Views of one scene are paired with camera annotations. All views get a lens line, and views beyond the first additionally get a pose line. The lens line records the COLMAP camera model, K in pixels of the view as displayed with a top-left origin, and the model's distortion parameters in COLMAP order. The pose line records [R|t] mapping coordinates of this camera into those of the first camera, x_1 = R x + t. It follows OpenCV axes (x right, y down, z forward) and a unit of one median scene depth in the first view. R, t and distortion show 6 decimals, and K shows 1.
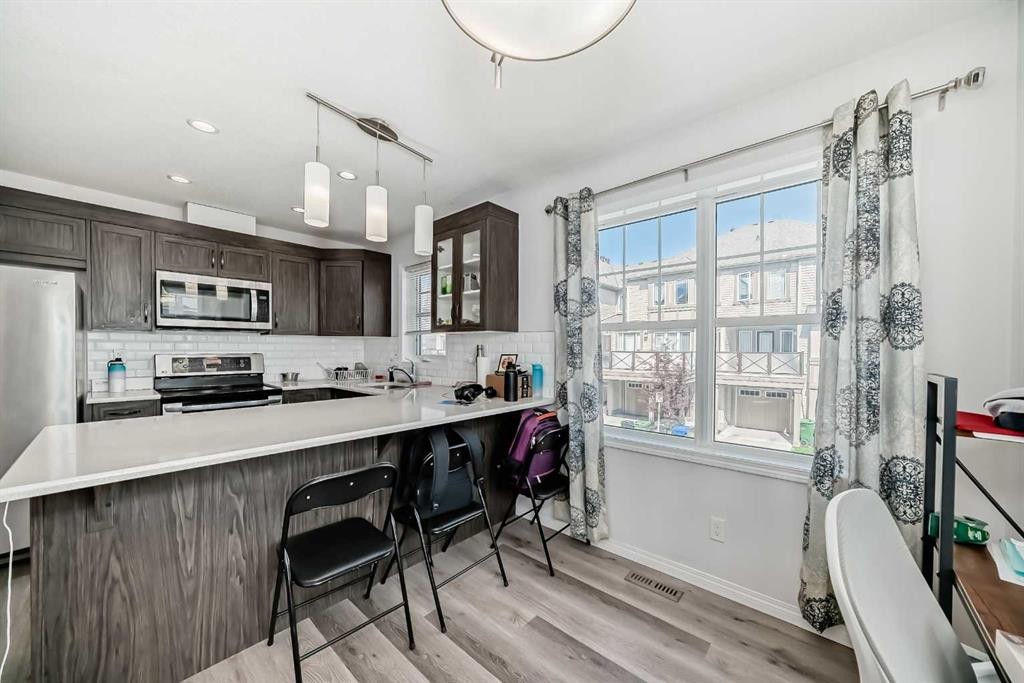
lens RADIAL K [[365.1, 0, 514.0], [0, 365.1, 349.3], [0, 0, 1]] dist [-0.025000, 0.007730]
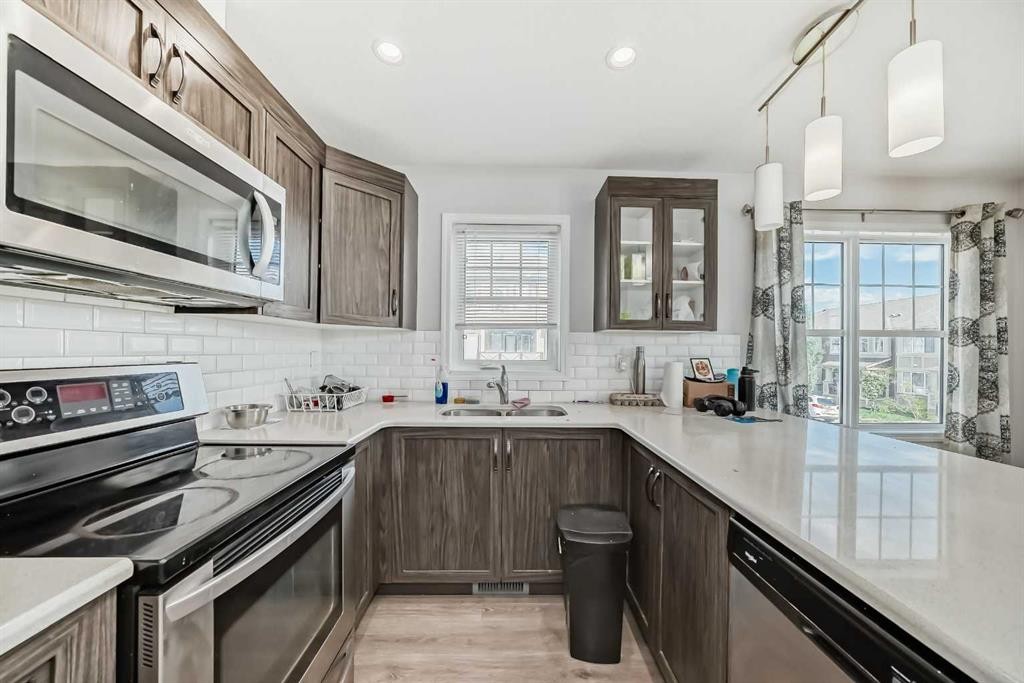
lens RADIAL K [[365.1, 0, 514.0], [0, 365.1, 349.3], [0, 0, 1]] dist [-0.025000, 0.007730]
pose [[0.738212, 0.005193, 0.674549, -0.894296], [-0.006479, 0.999979, -0.000608, -0.004705], [-0.674538, -0.003921, 0.738230, 0.626952]]
